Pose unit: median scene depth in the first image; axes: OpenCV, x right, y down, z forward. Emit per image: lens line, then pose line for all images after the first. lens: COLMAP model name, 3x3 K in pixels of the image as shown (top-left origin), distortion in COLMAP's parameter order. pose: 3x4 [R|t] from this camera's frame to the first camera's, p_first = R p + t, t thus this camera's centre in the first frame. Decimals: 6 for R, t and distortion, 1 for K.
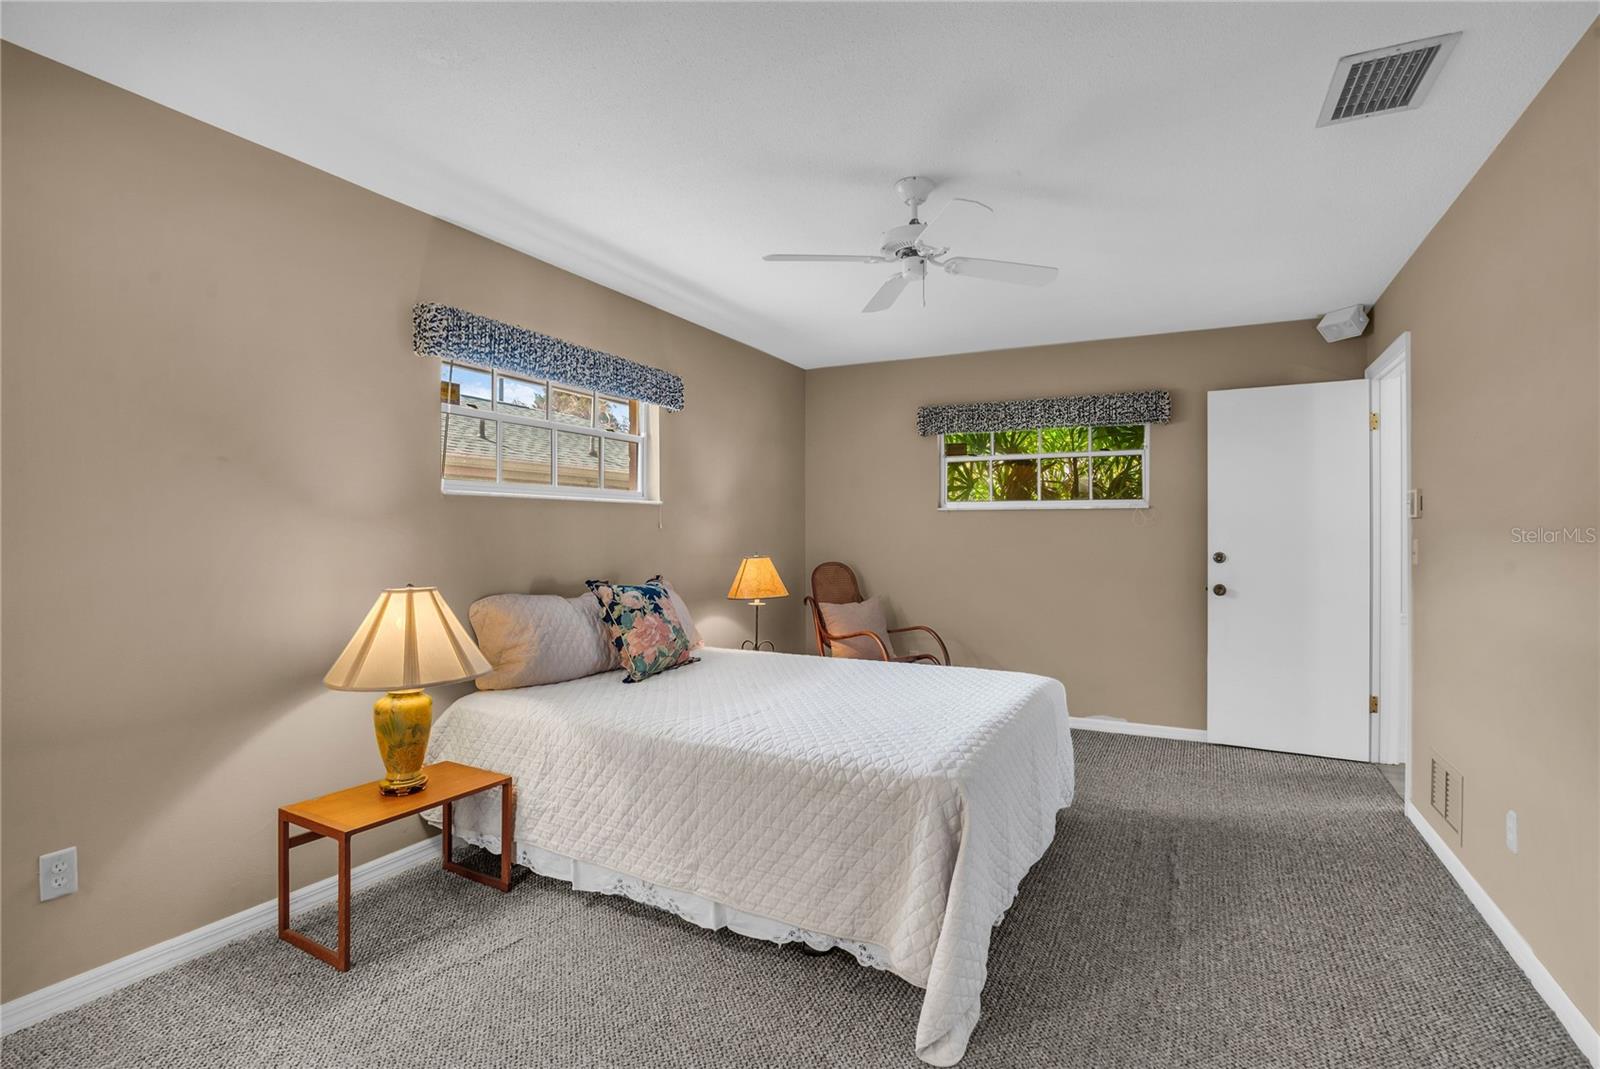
lens RADIAL K [[760.8, 0, 800.0], [0, 760.8, 528.4], [0, 0, 1]] dist [-0.028840, 0.002492]
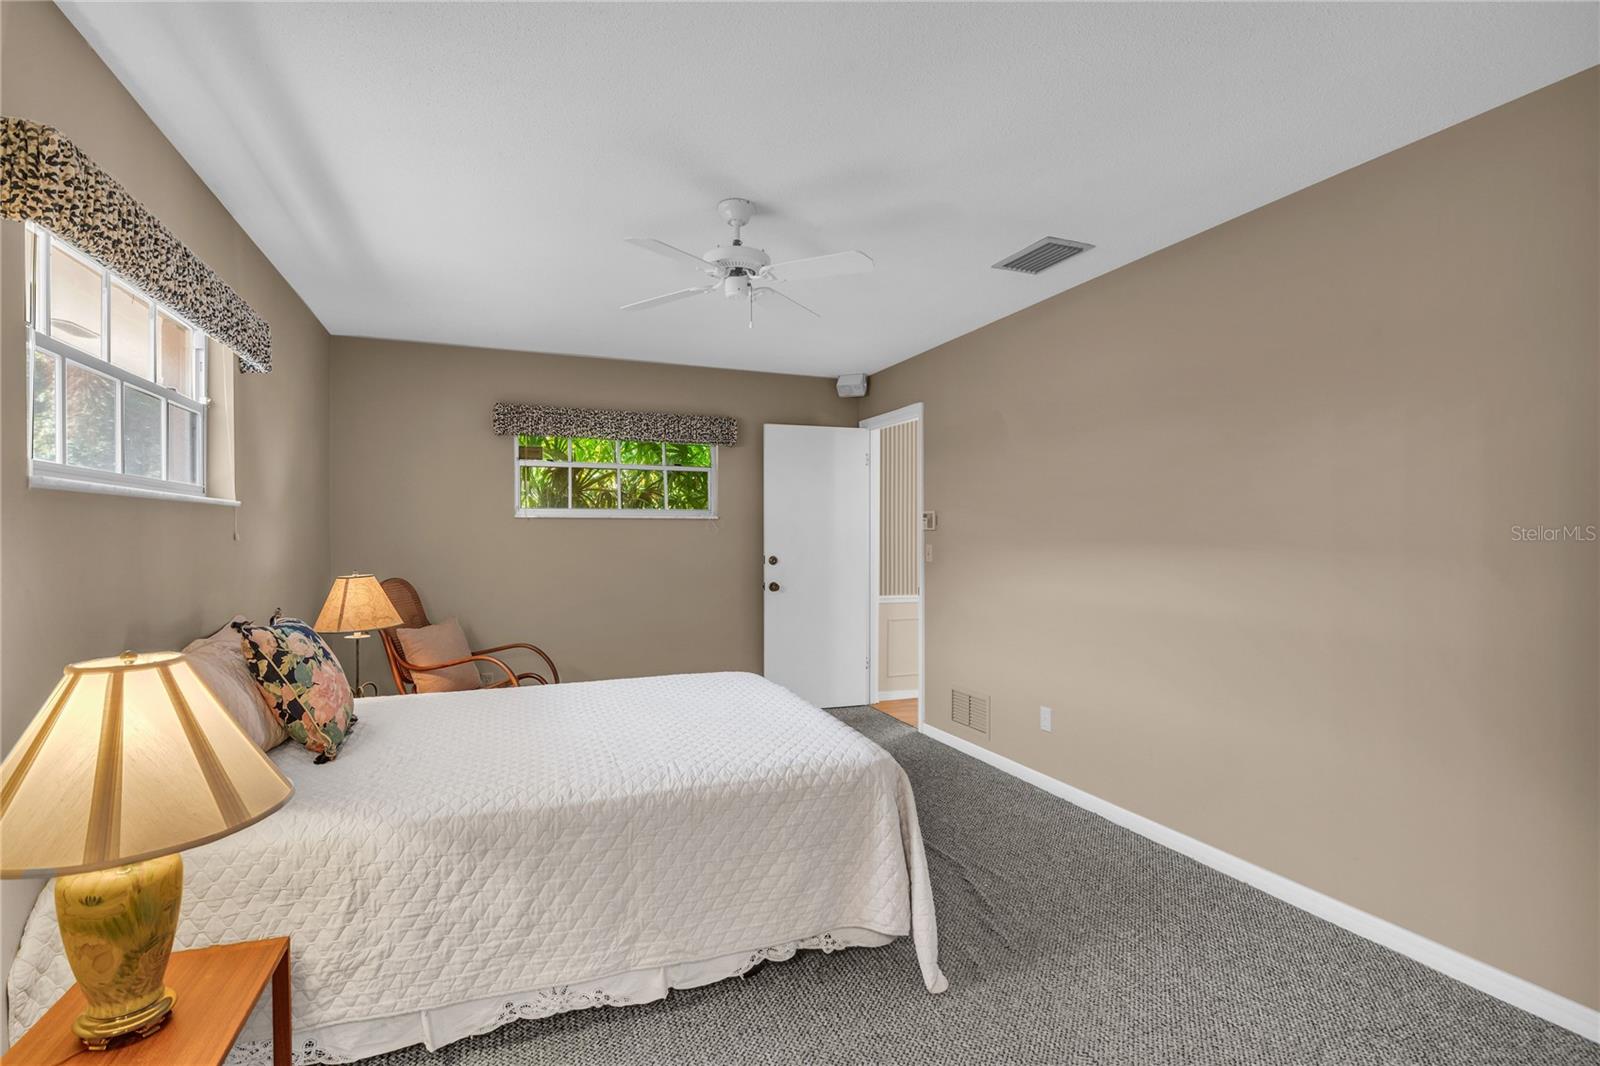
lens RADIAL K [[760.8, 0, 812.0], [0, 760.8, 541.8], [0, 0, 1]] dist [-0.028840, 0.002492]
pose [[0.642001, -0.009320, 0.766647, -0.543838], [-0.000626, 0.999919, 0.012680, -0.011417], [-0.766704, -0.008620, 0.641943, 0.246063]]
